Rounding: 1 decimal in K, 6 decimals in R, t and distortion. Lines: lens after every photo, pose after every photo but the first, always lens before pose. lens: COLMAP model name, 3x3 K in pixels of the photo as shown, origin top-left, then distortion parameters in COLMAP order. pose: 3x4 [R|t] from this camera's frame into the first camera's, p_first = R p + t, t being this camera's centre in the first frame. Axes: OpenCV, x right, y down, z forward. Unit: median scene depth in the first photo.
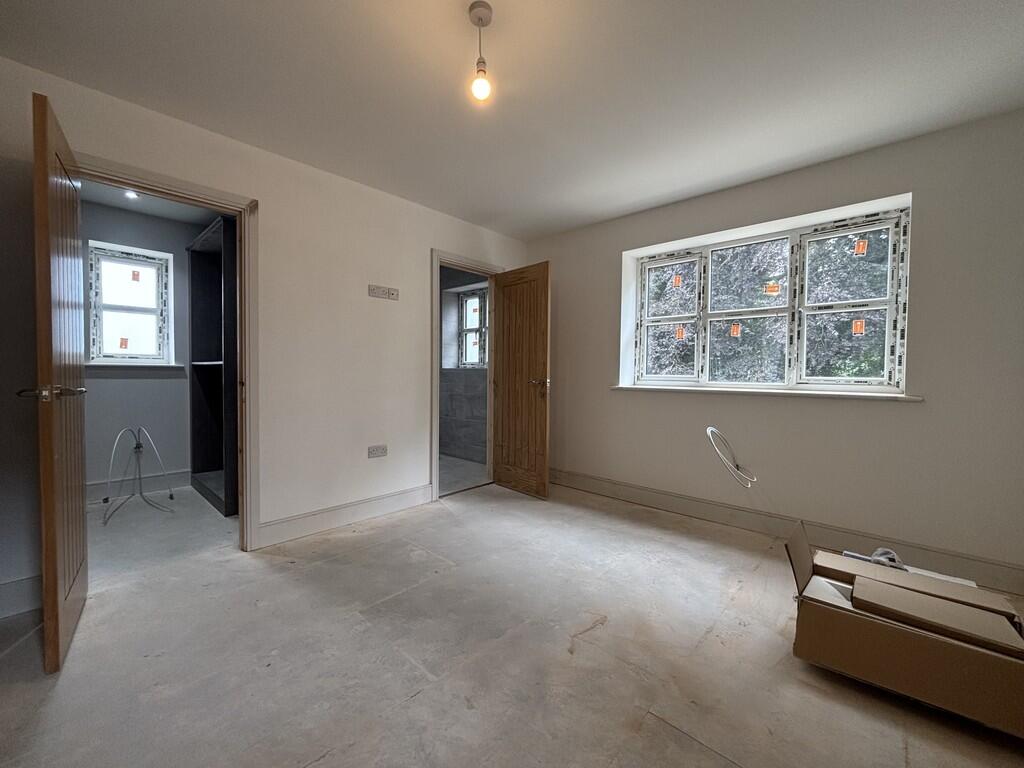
lens RADIAL K [[418.3, 0, 512.0], [0, 418.3, 384.0], [0, 0, 1]] dist [0.010796, -0.000107]
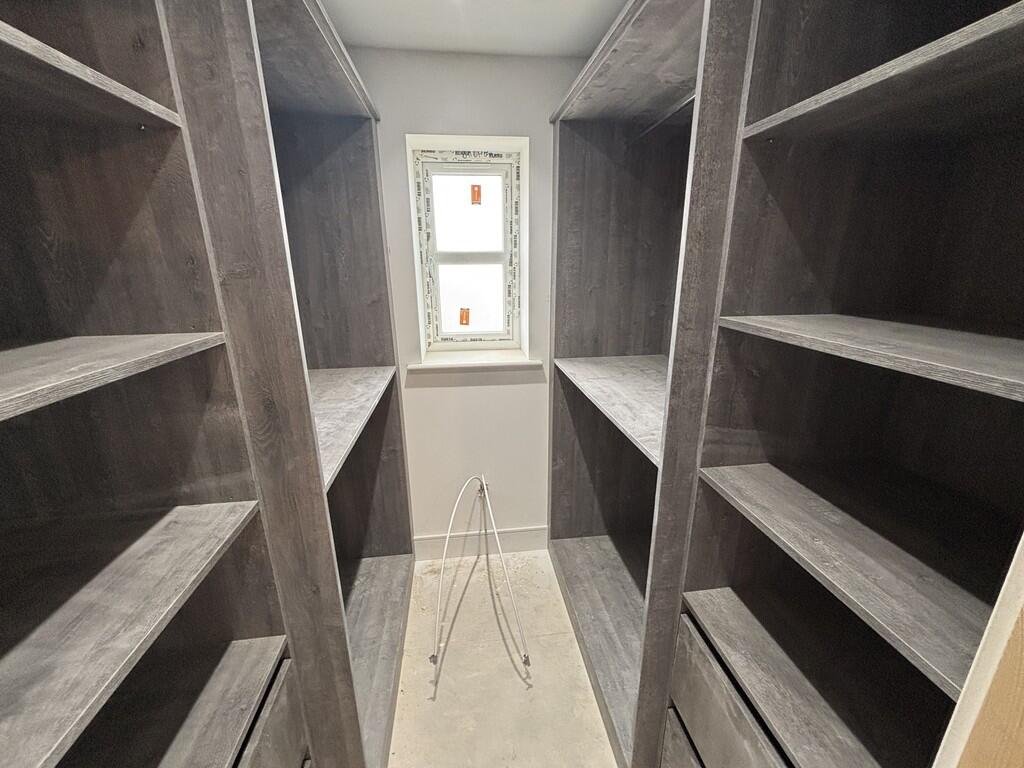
lens RADIAL K [[418.3, 0, 512.0], [0, 418.3, 384.0], [0, 0, 1]] dist [0.010796, -0.000107]
pose [[0.771453, 0.168166, -0.613662, -0.459650], [0.001089, 0.964092, 0.265566, -0.157896], [0.636285, -0.205540, 0.743569, 0.551825]]
